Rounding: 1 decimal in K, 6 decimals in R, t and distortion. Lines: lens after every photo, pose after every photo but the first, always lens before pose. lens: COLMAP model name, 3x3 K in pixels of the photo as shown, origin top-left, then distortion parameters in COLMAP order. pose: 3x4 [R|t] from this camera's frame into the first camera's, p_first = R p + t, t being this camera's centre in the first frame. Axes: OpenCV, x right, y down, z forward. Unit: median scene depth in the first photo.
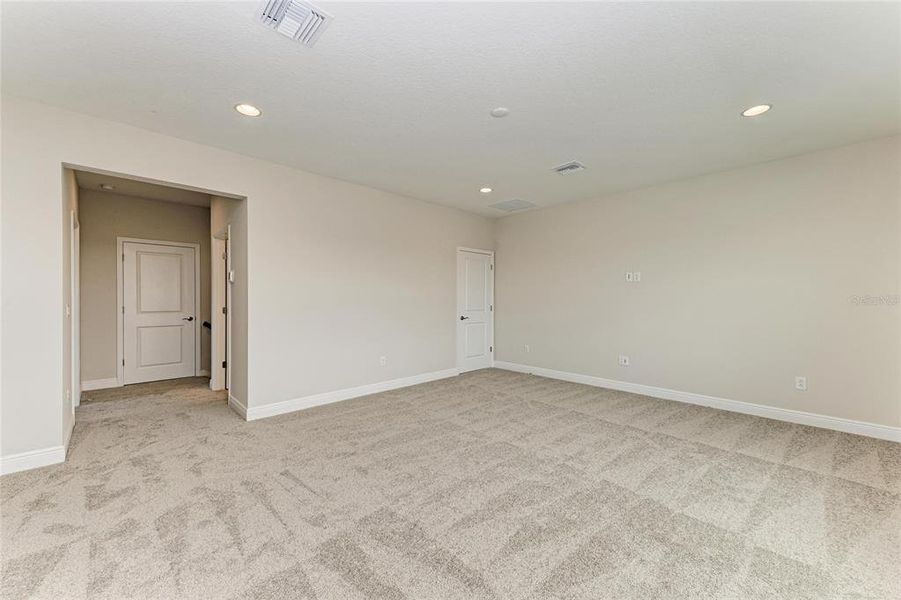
lens RADIAL K [[327.4, 0, 447.6], [0, 327.4, 301.4], [0, 0, 1]] dist [0.015352, -0.000151]
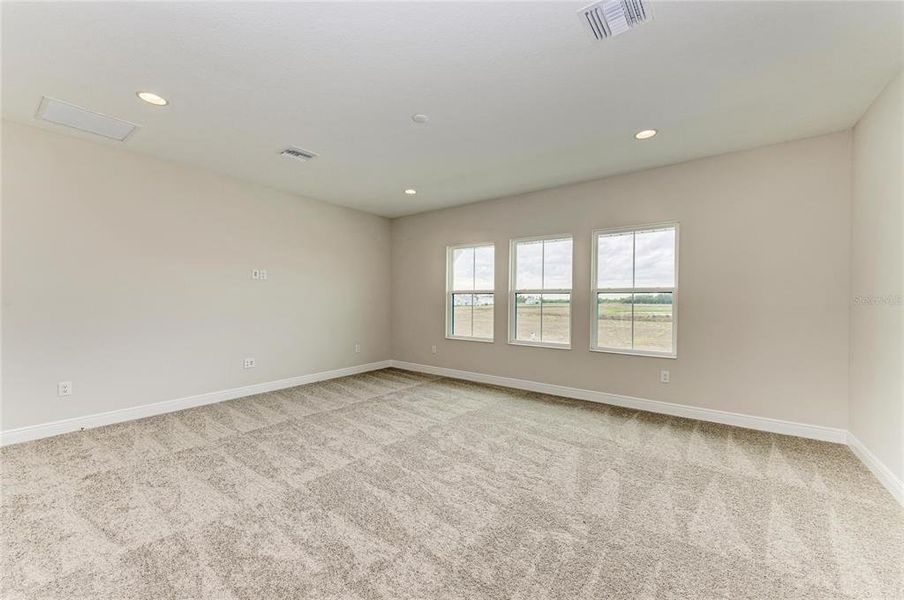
lens RADIAL K [[328.5, 0, 449.1], [0, 328.5, 301.5], [0, 0, 1]] dist [0.015352, -0.000151]
pose [[-0.080688, -0.013150, 0.996653, -0.752636], [0.002379, 0.999908, 0.013385, -0.011661], [-0.996737, 0.003451, -0.080649, 0.838377]]
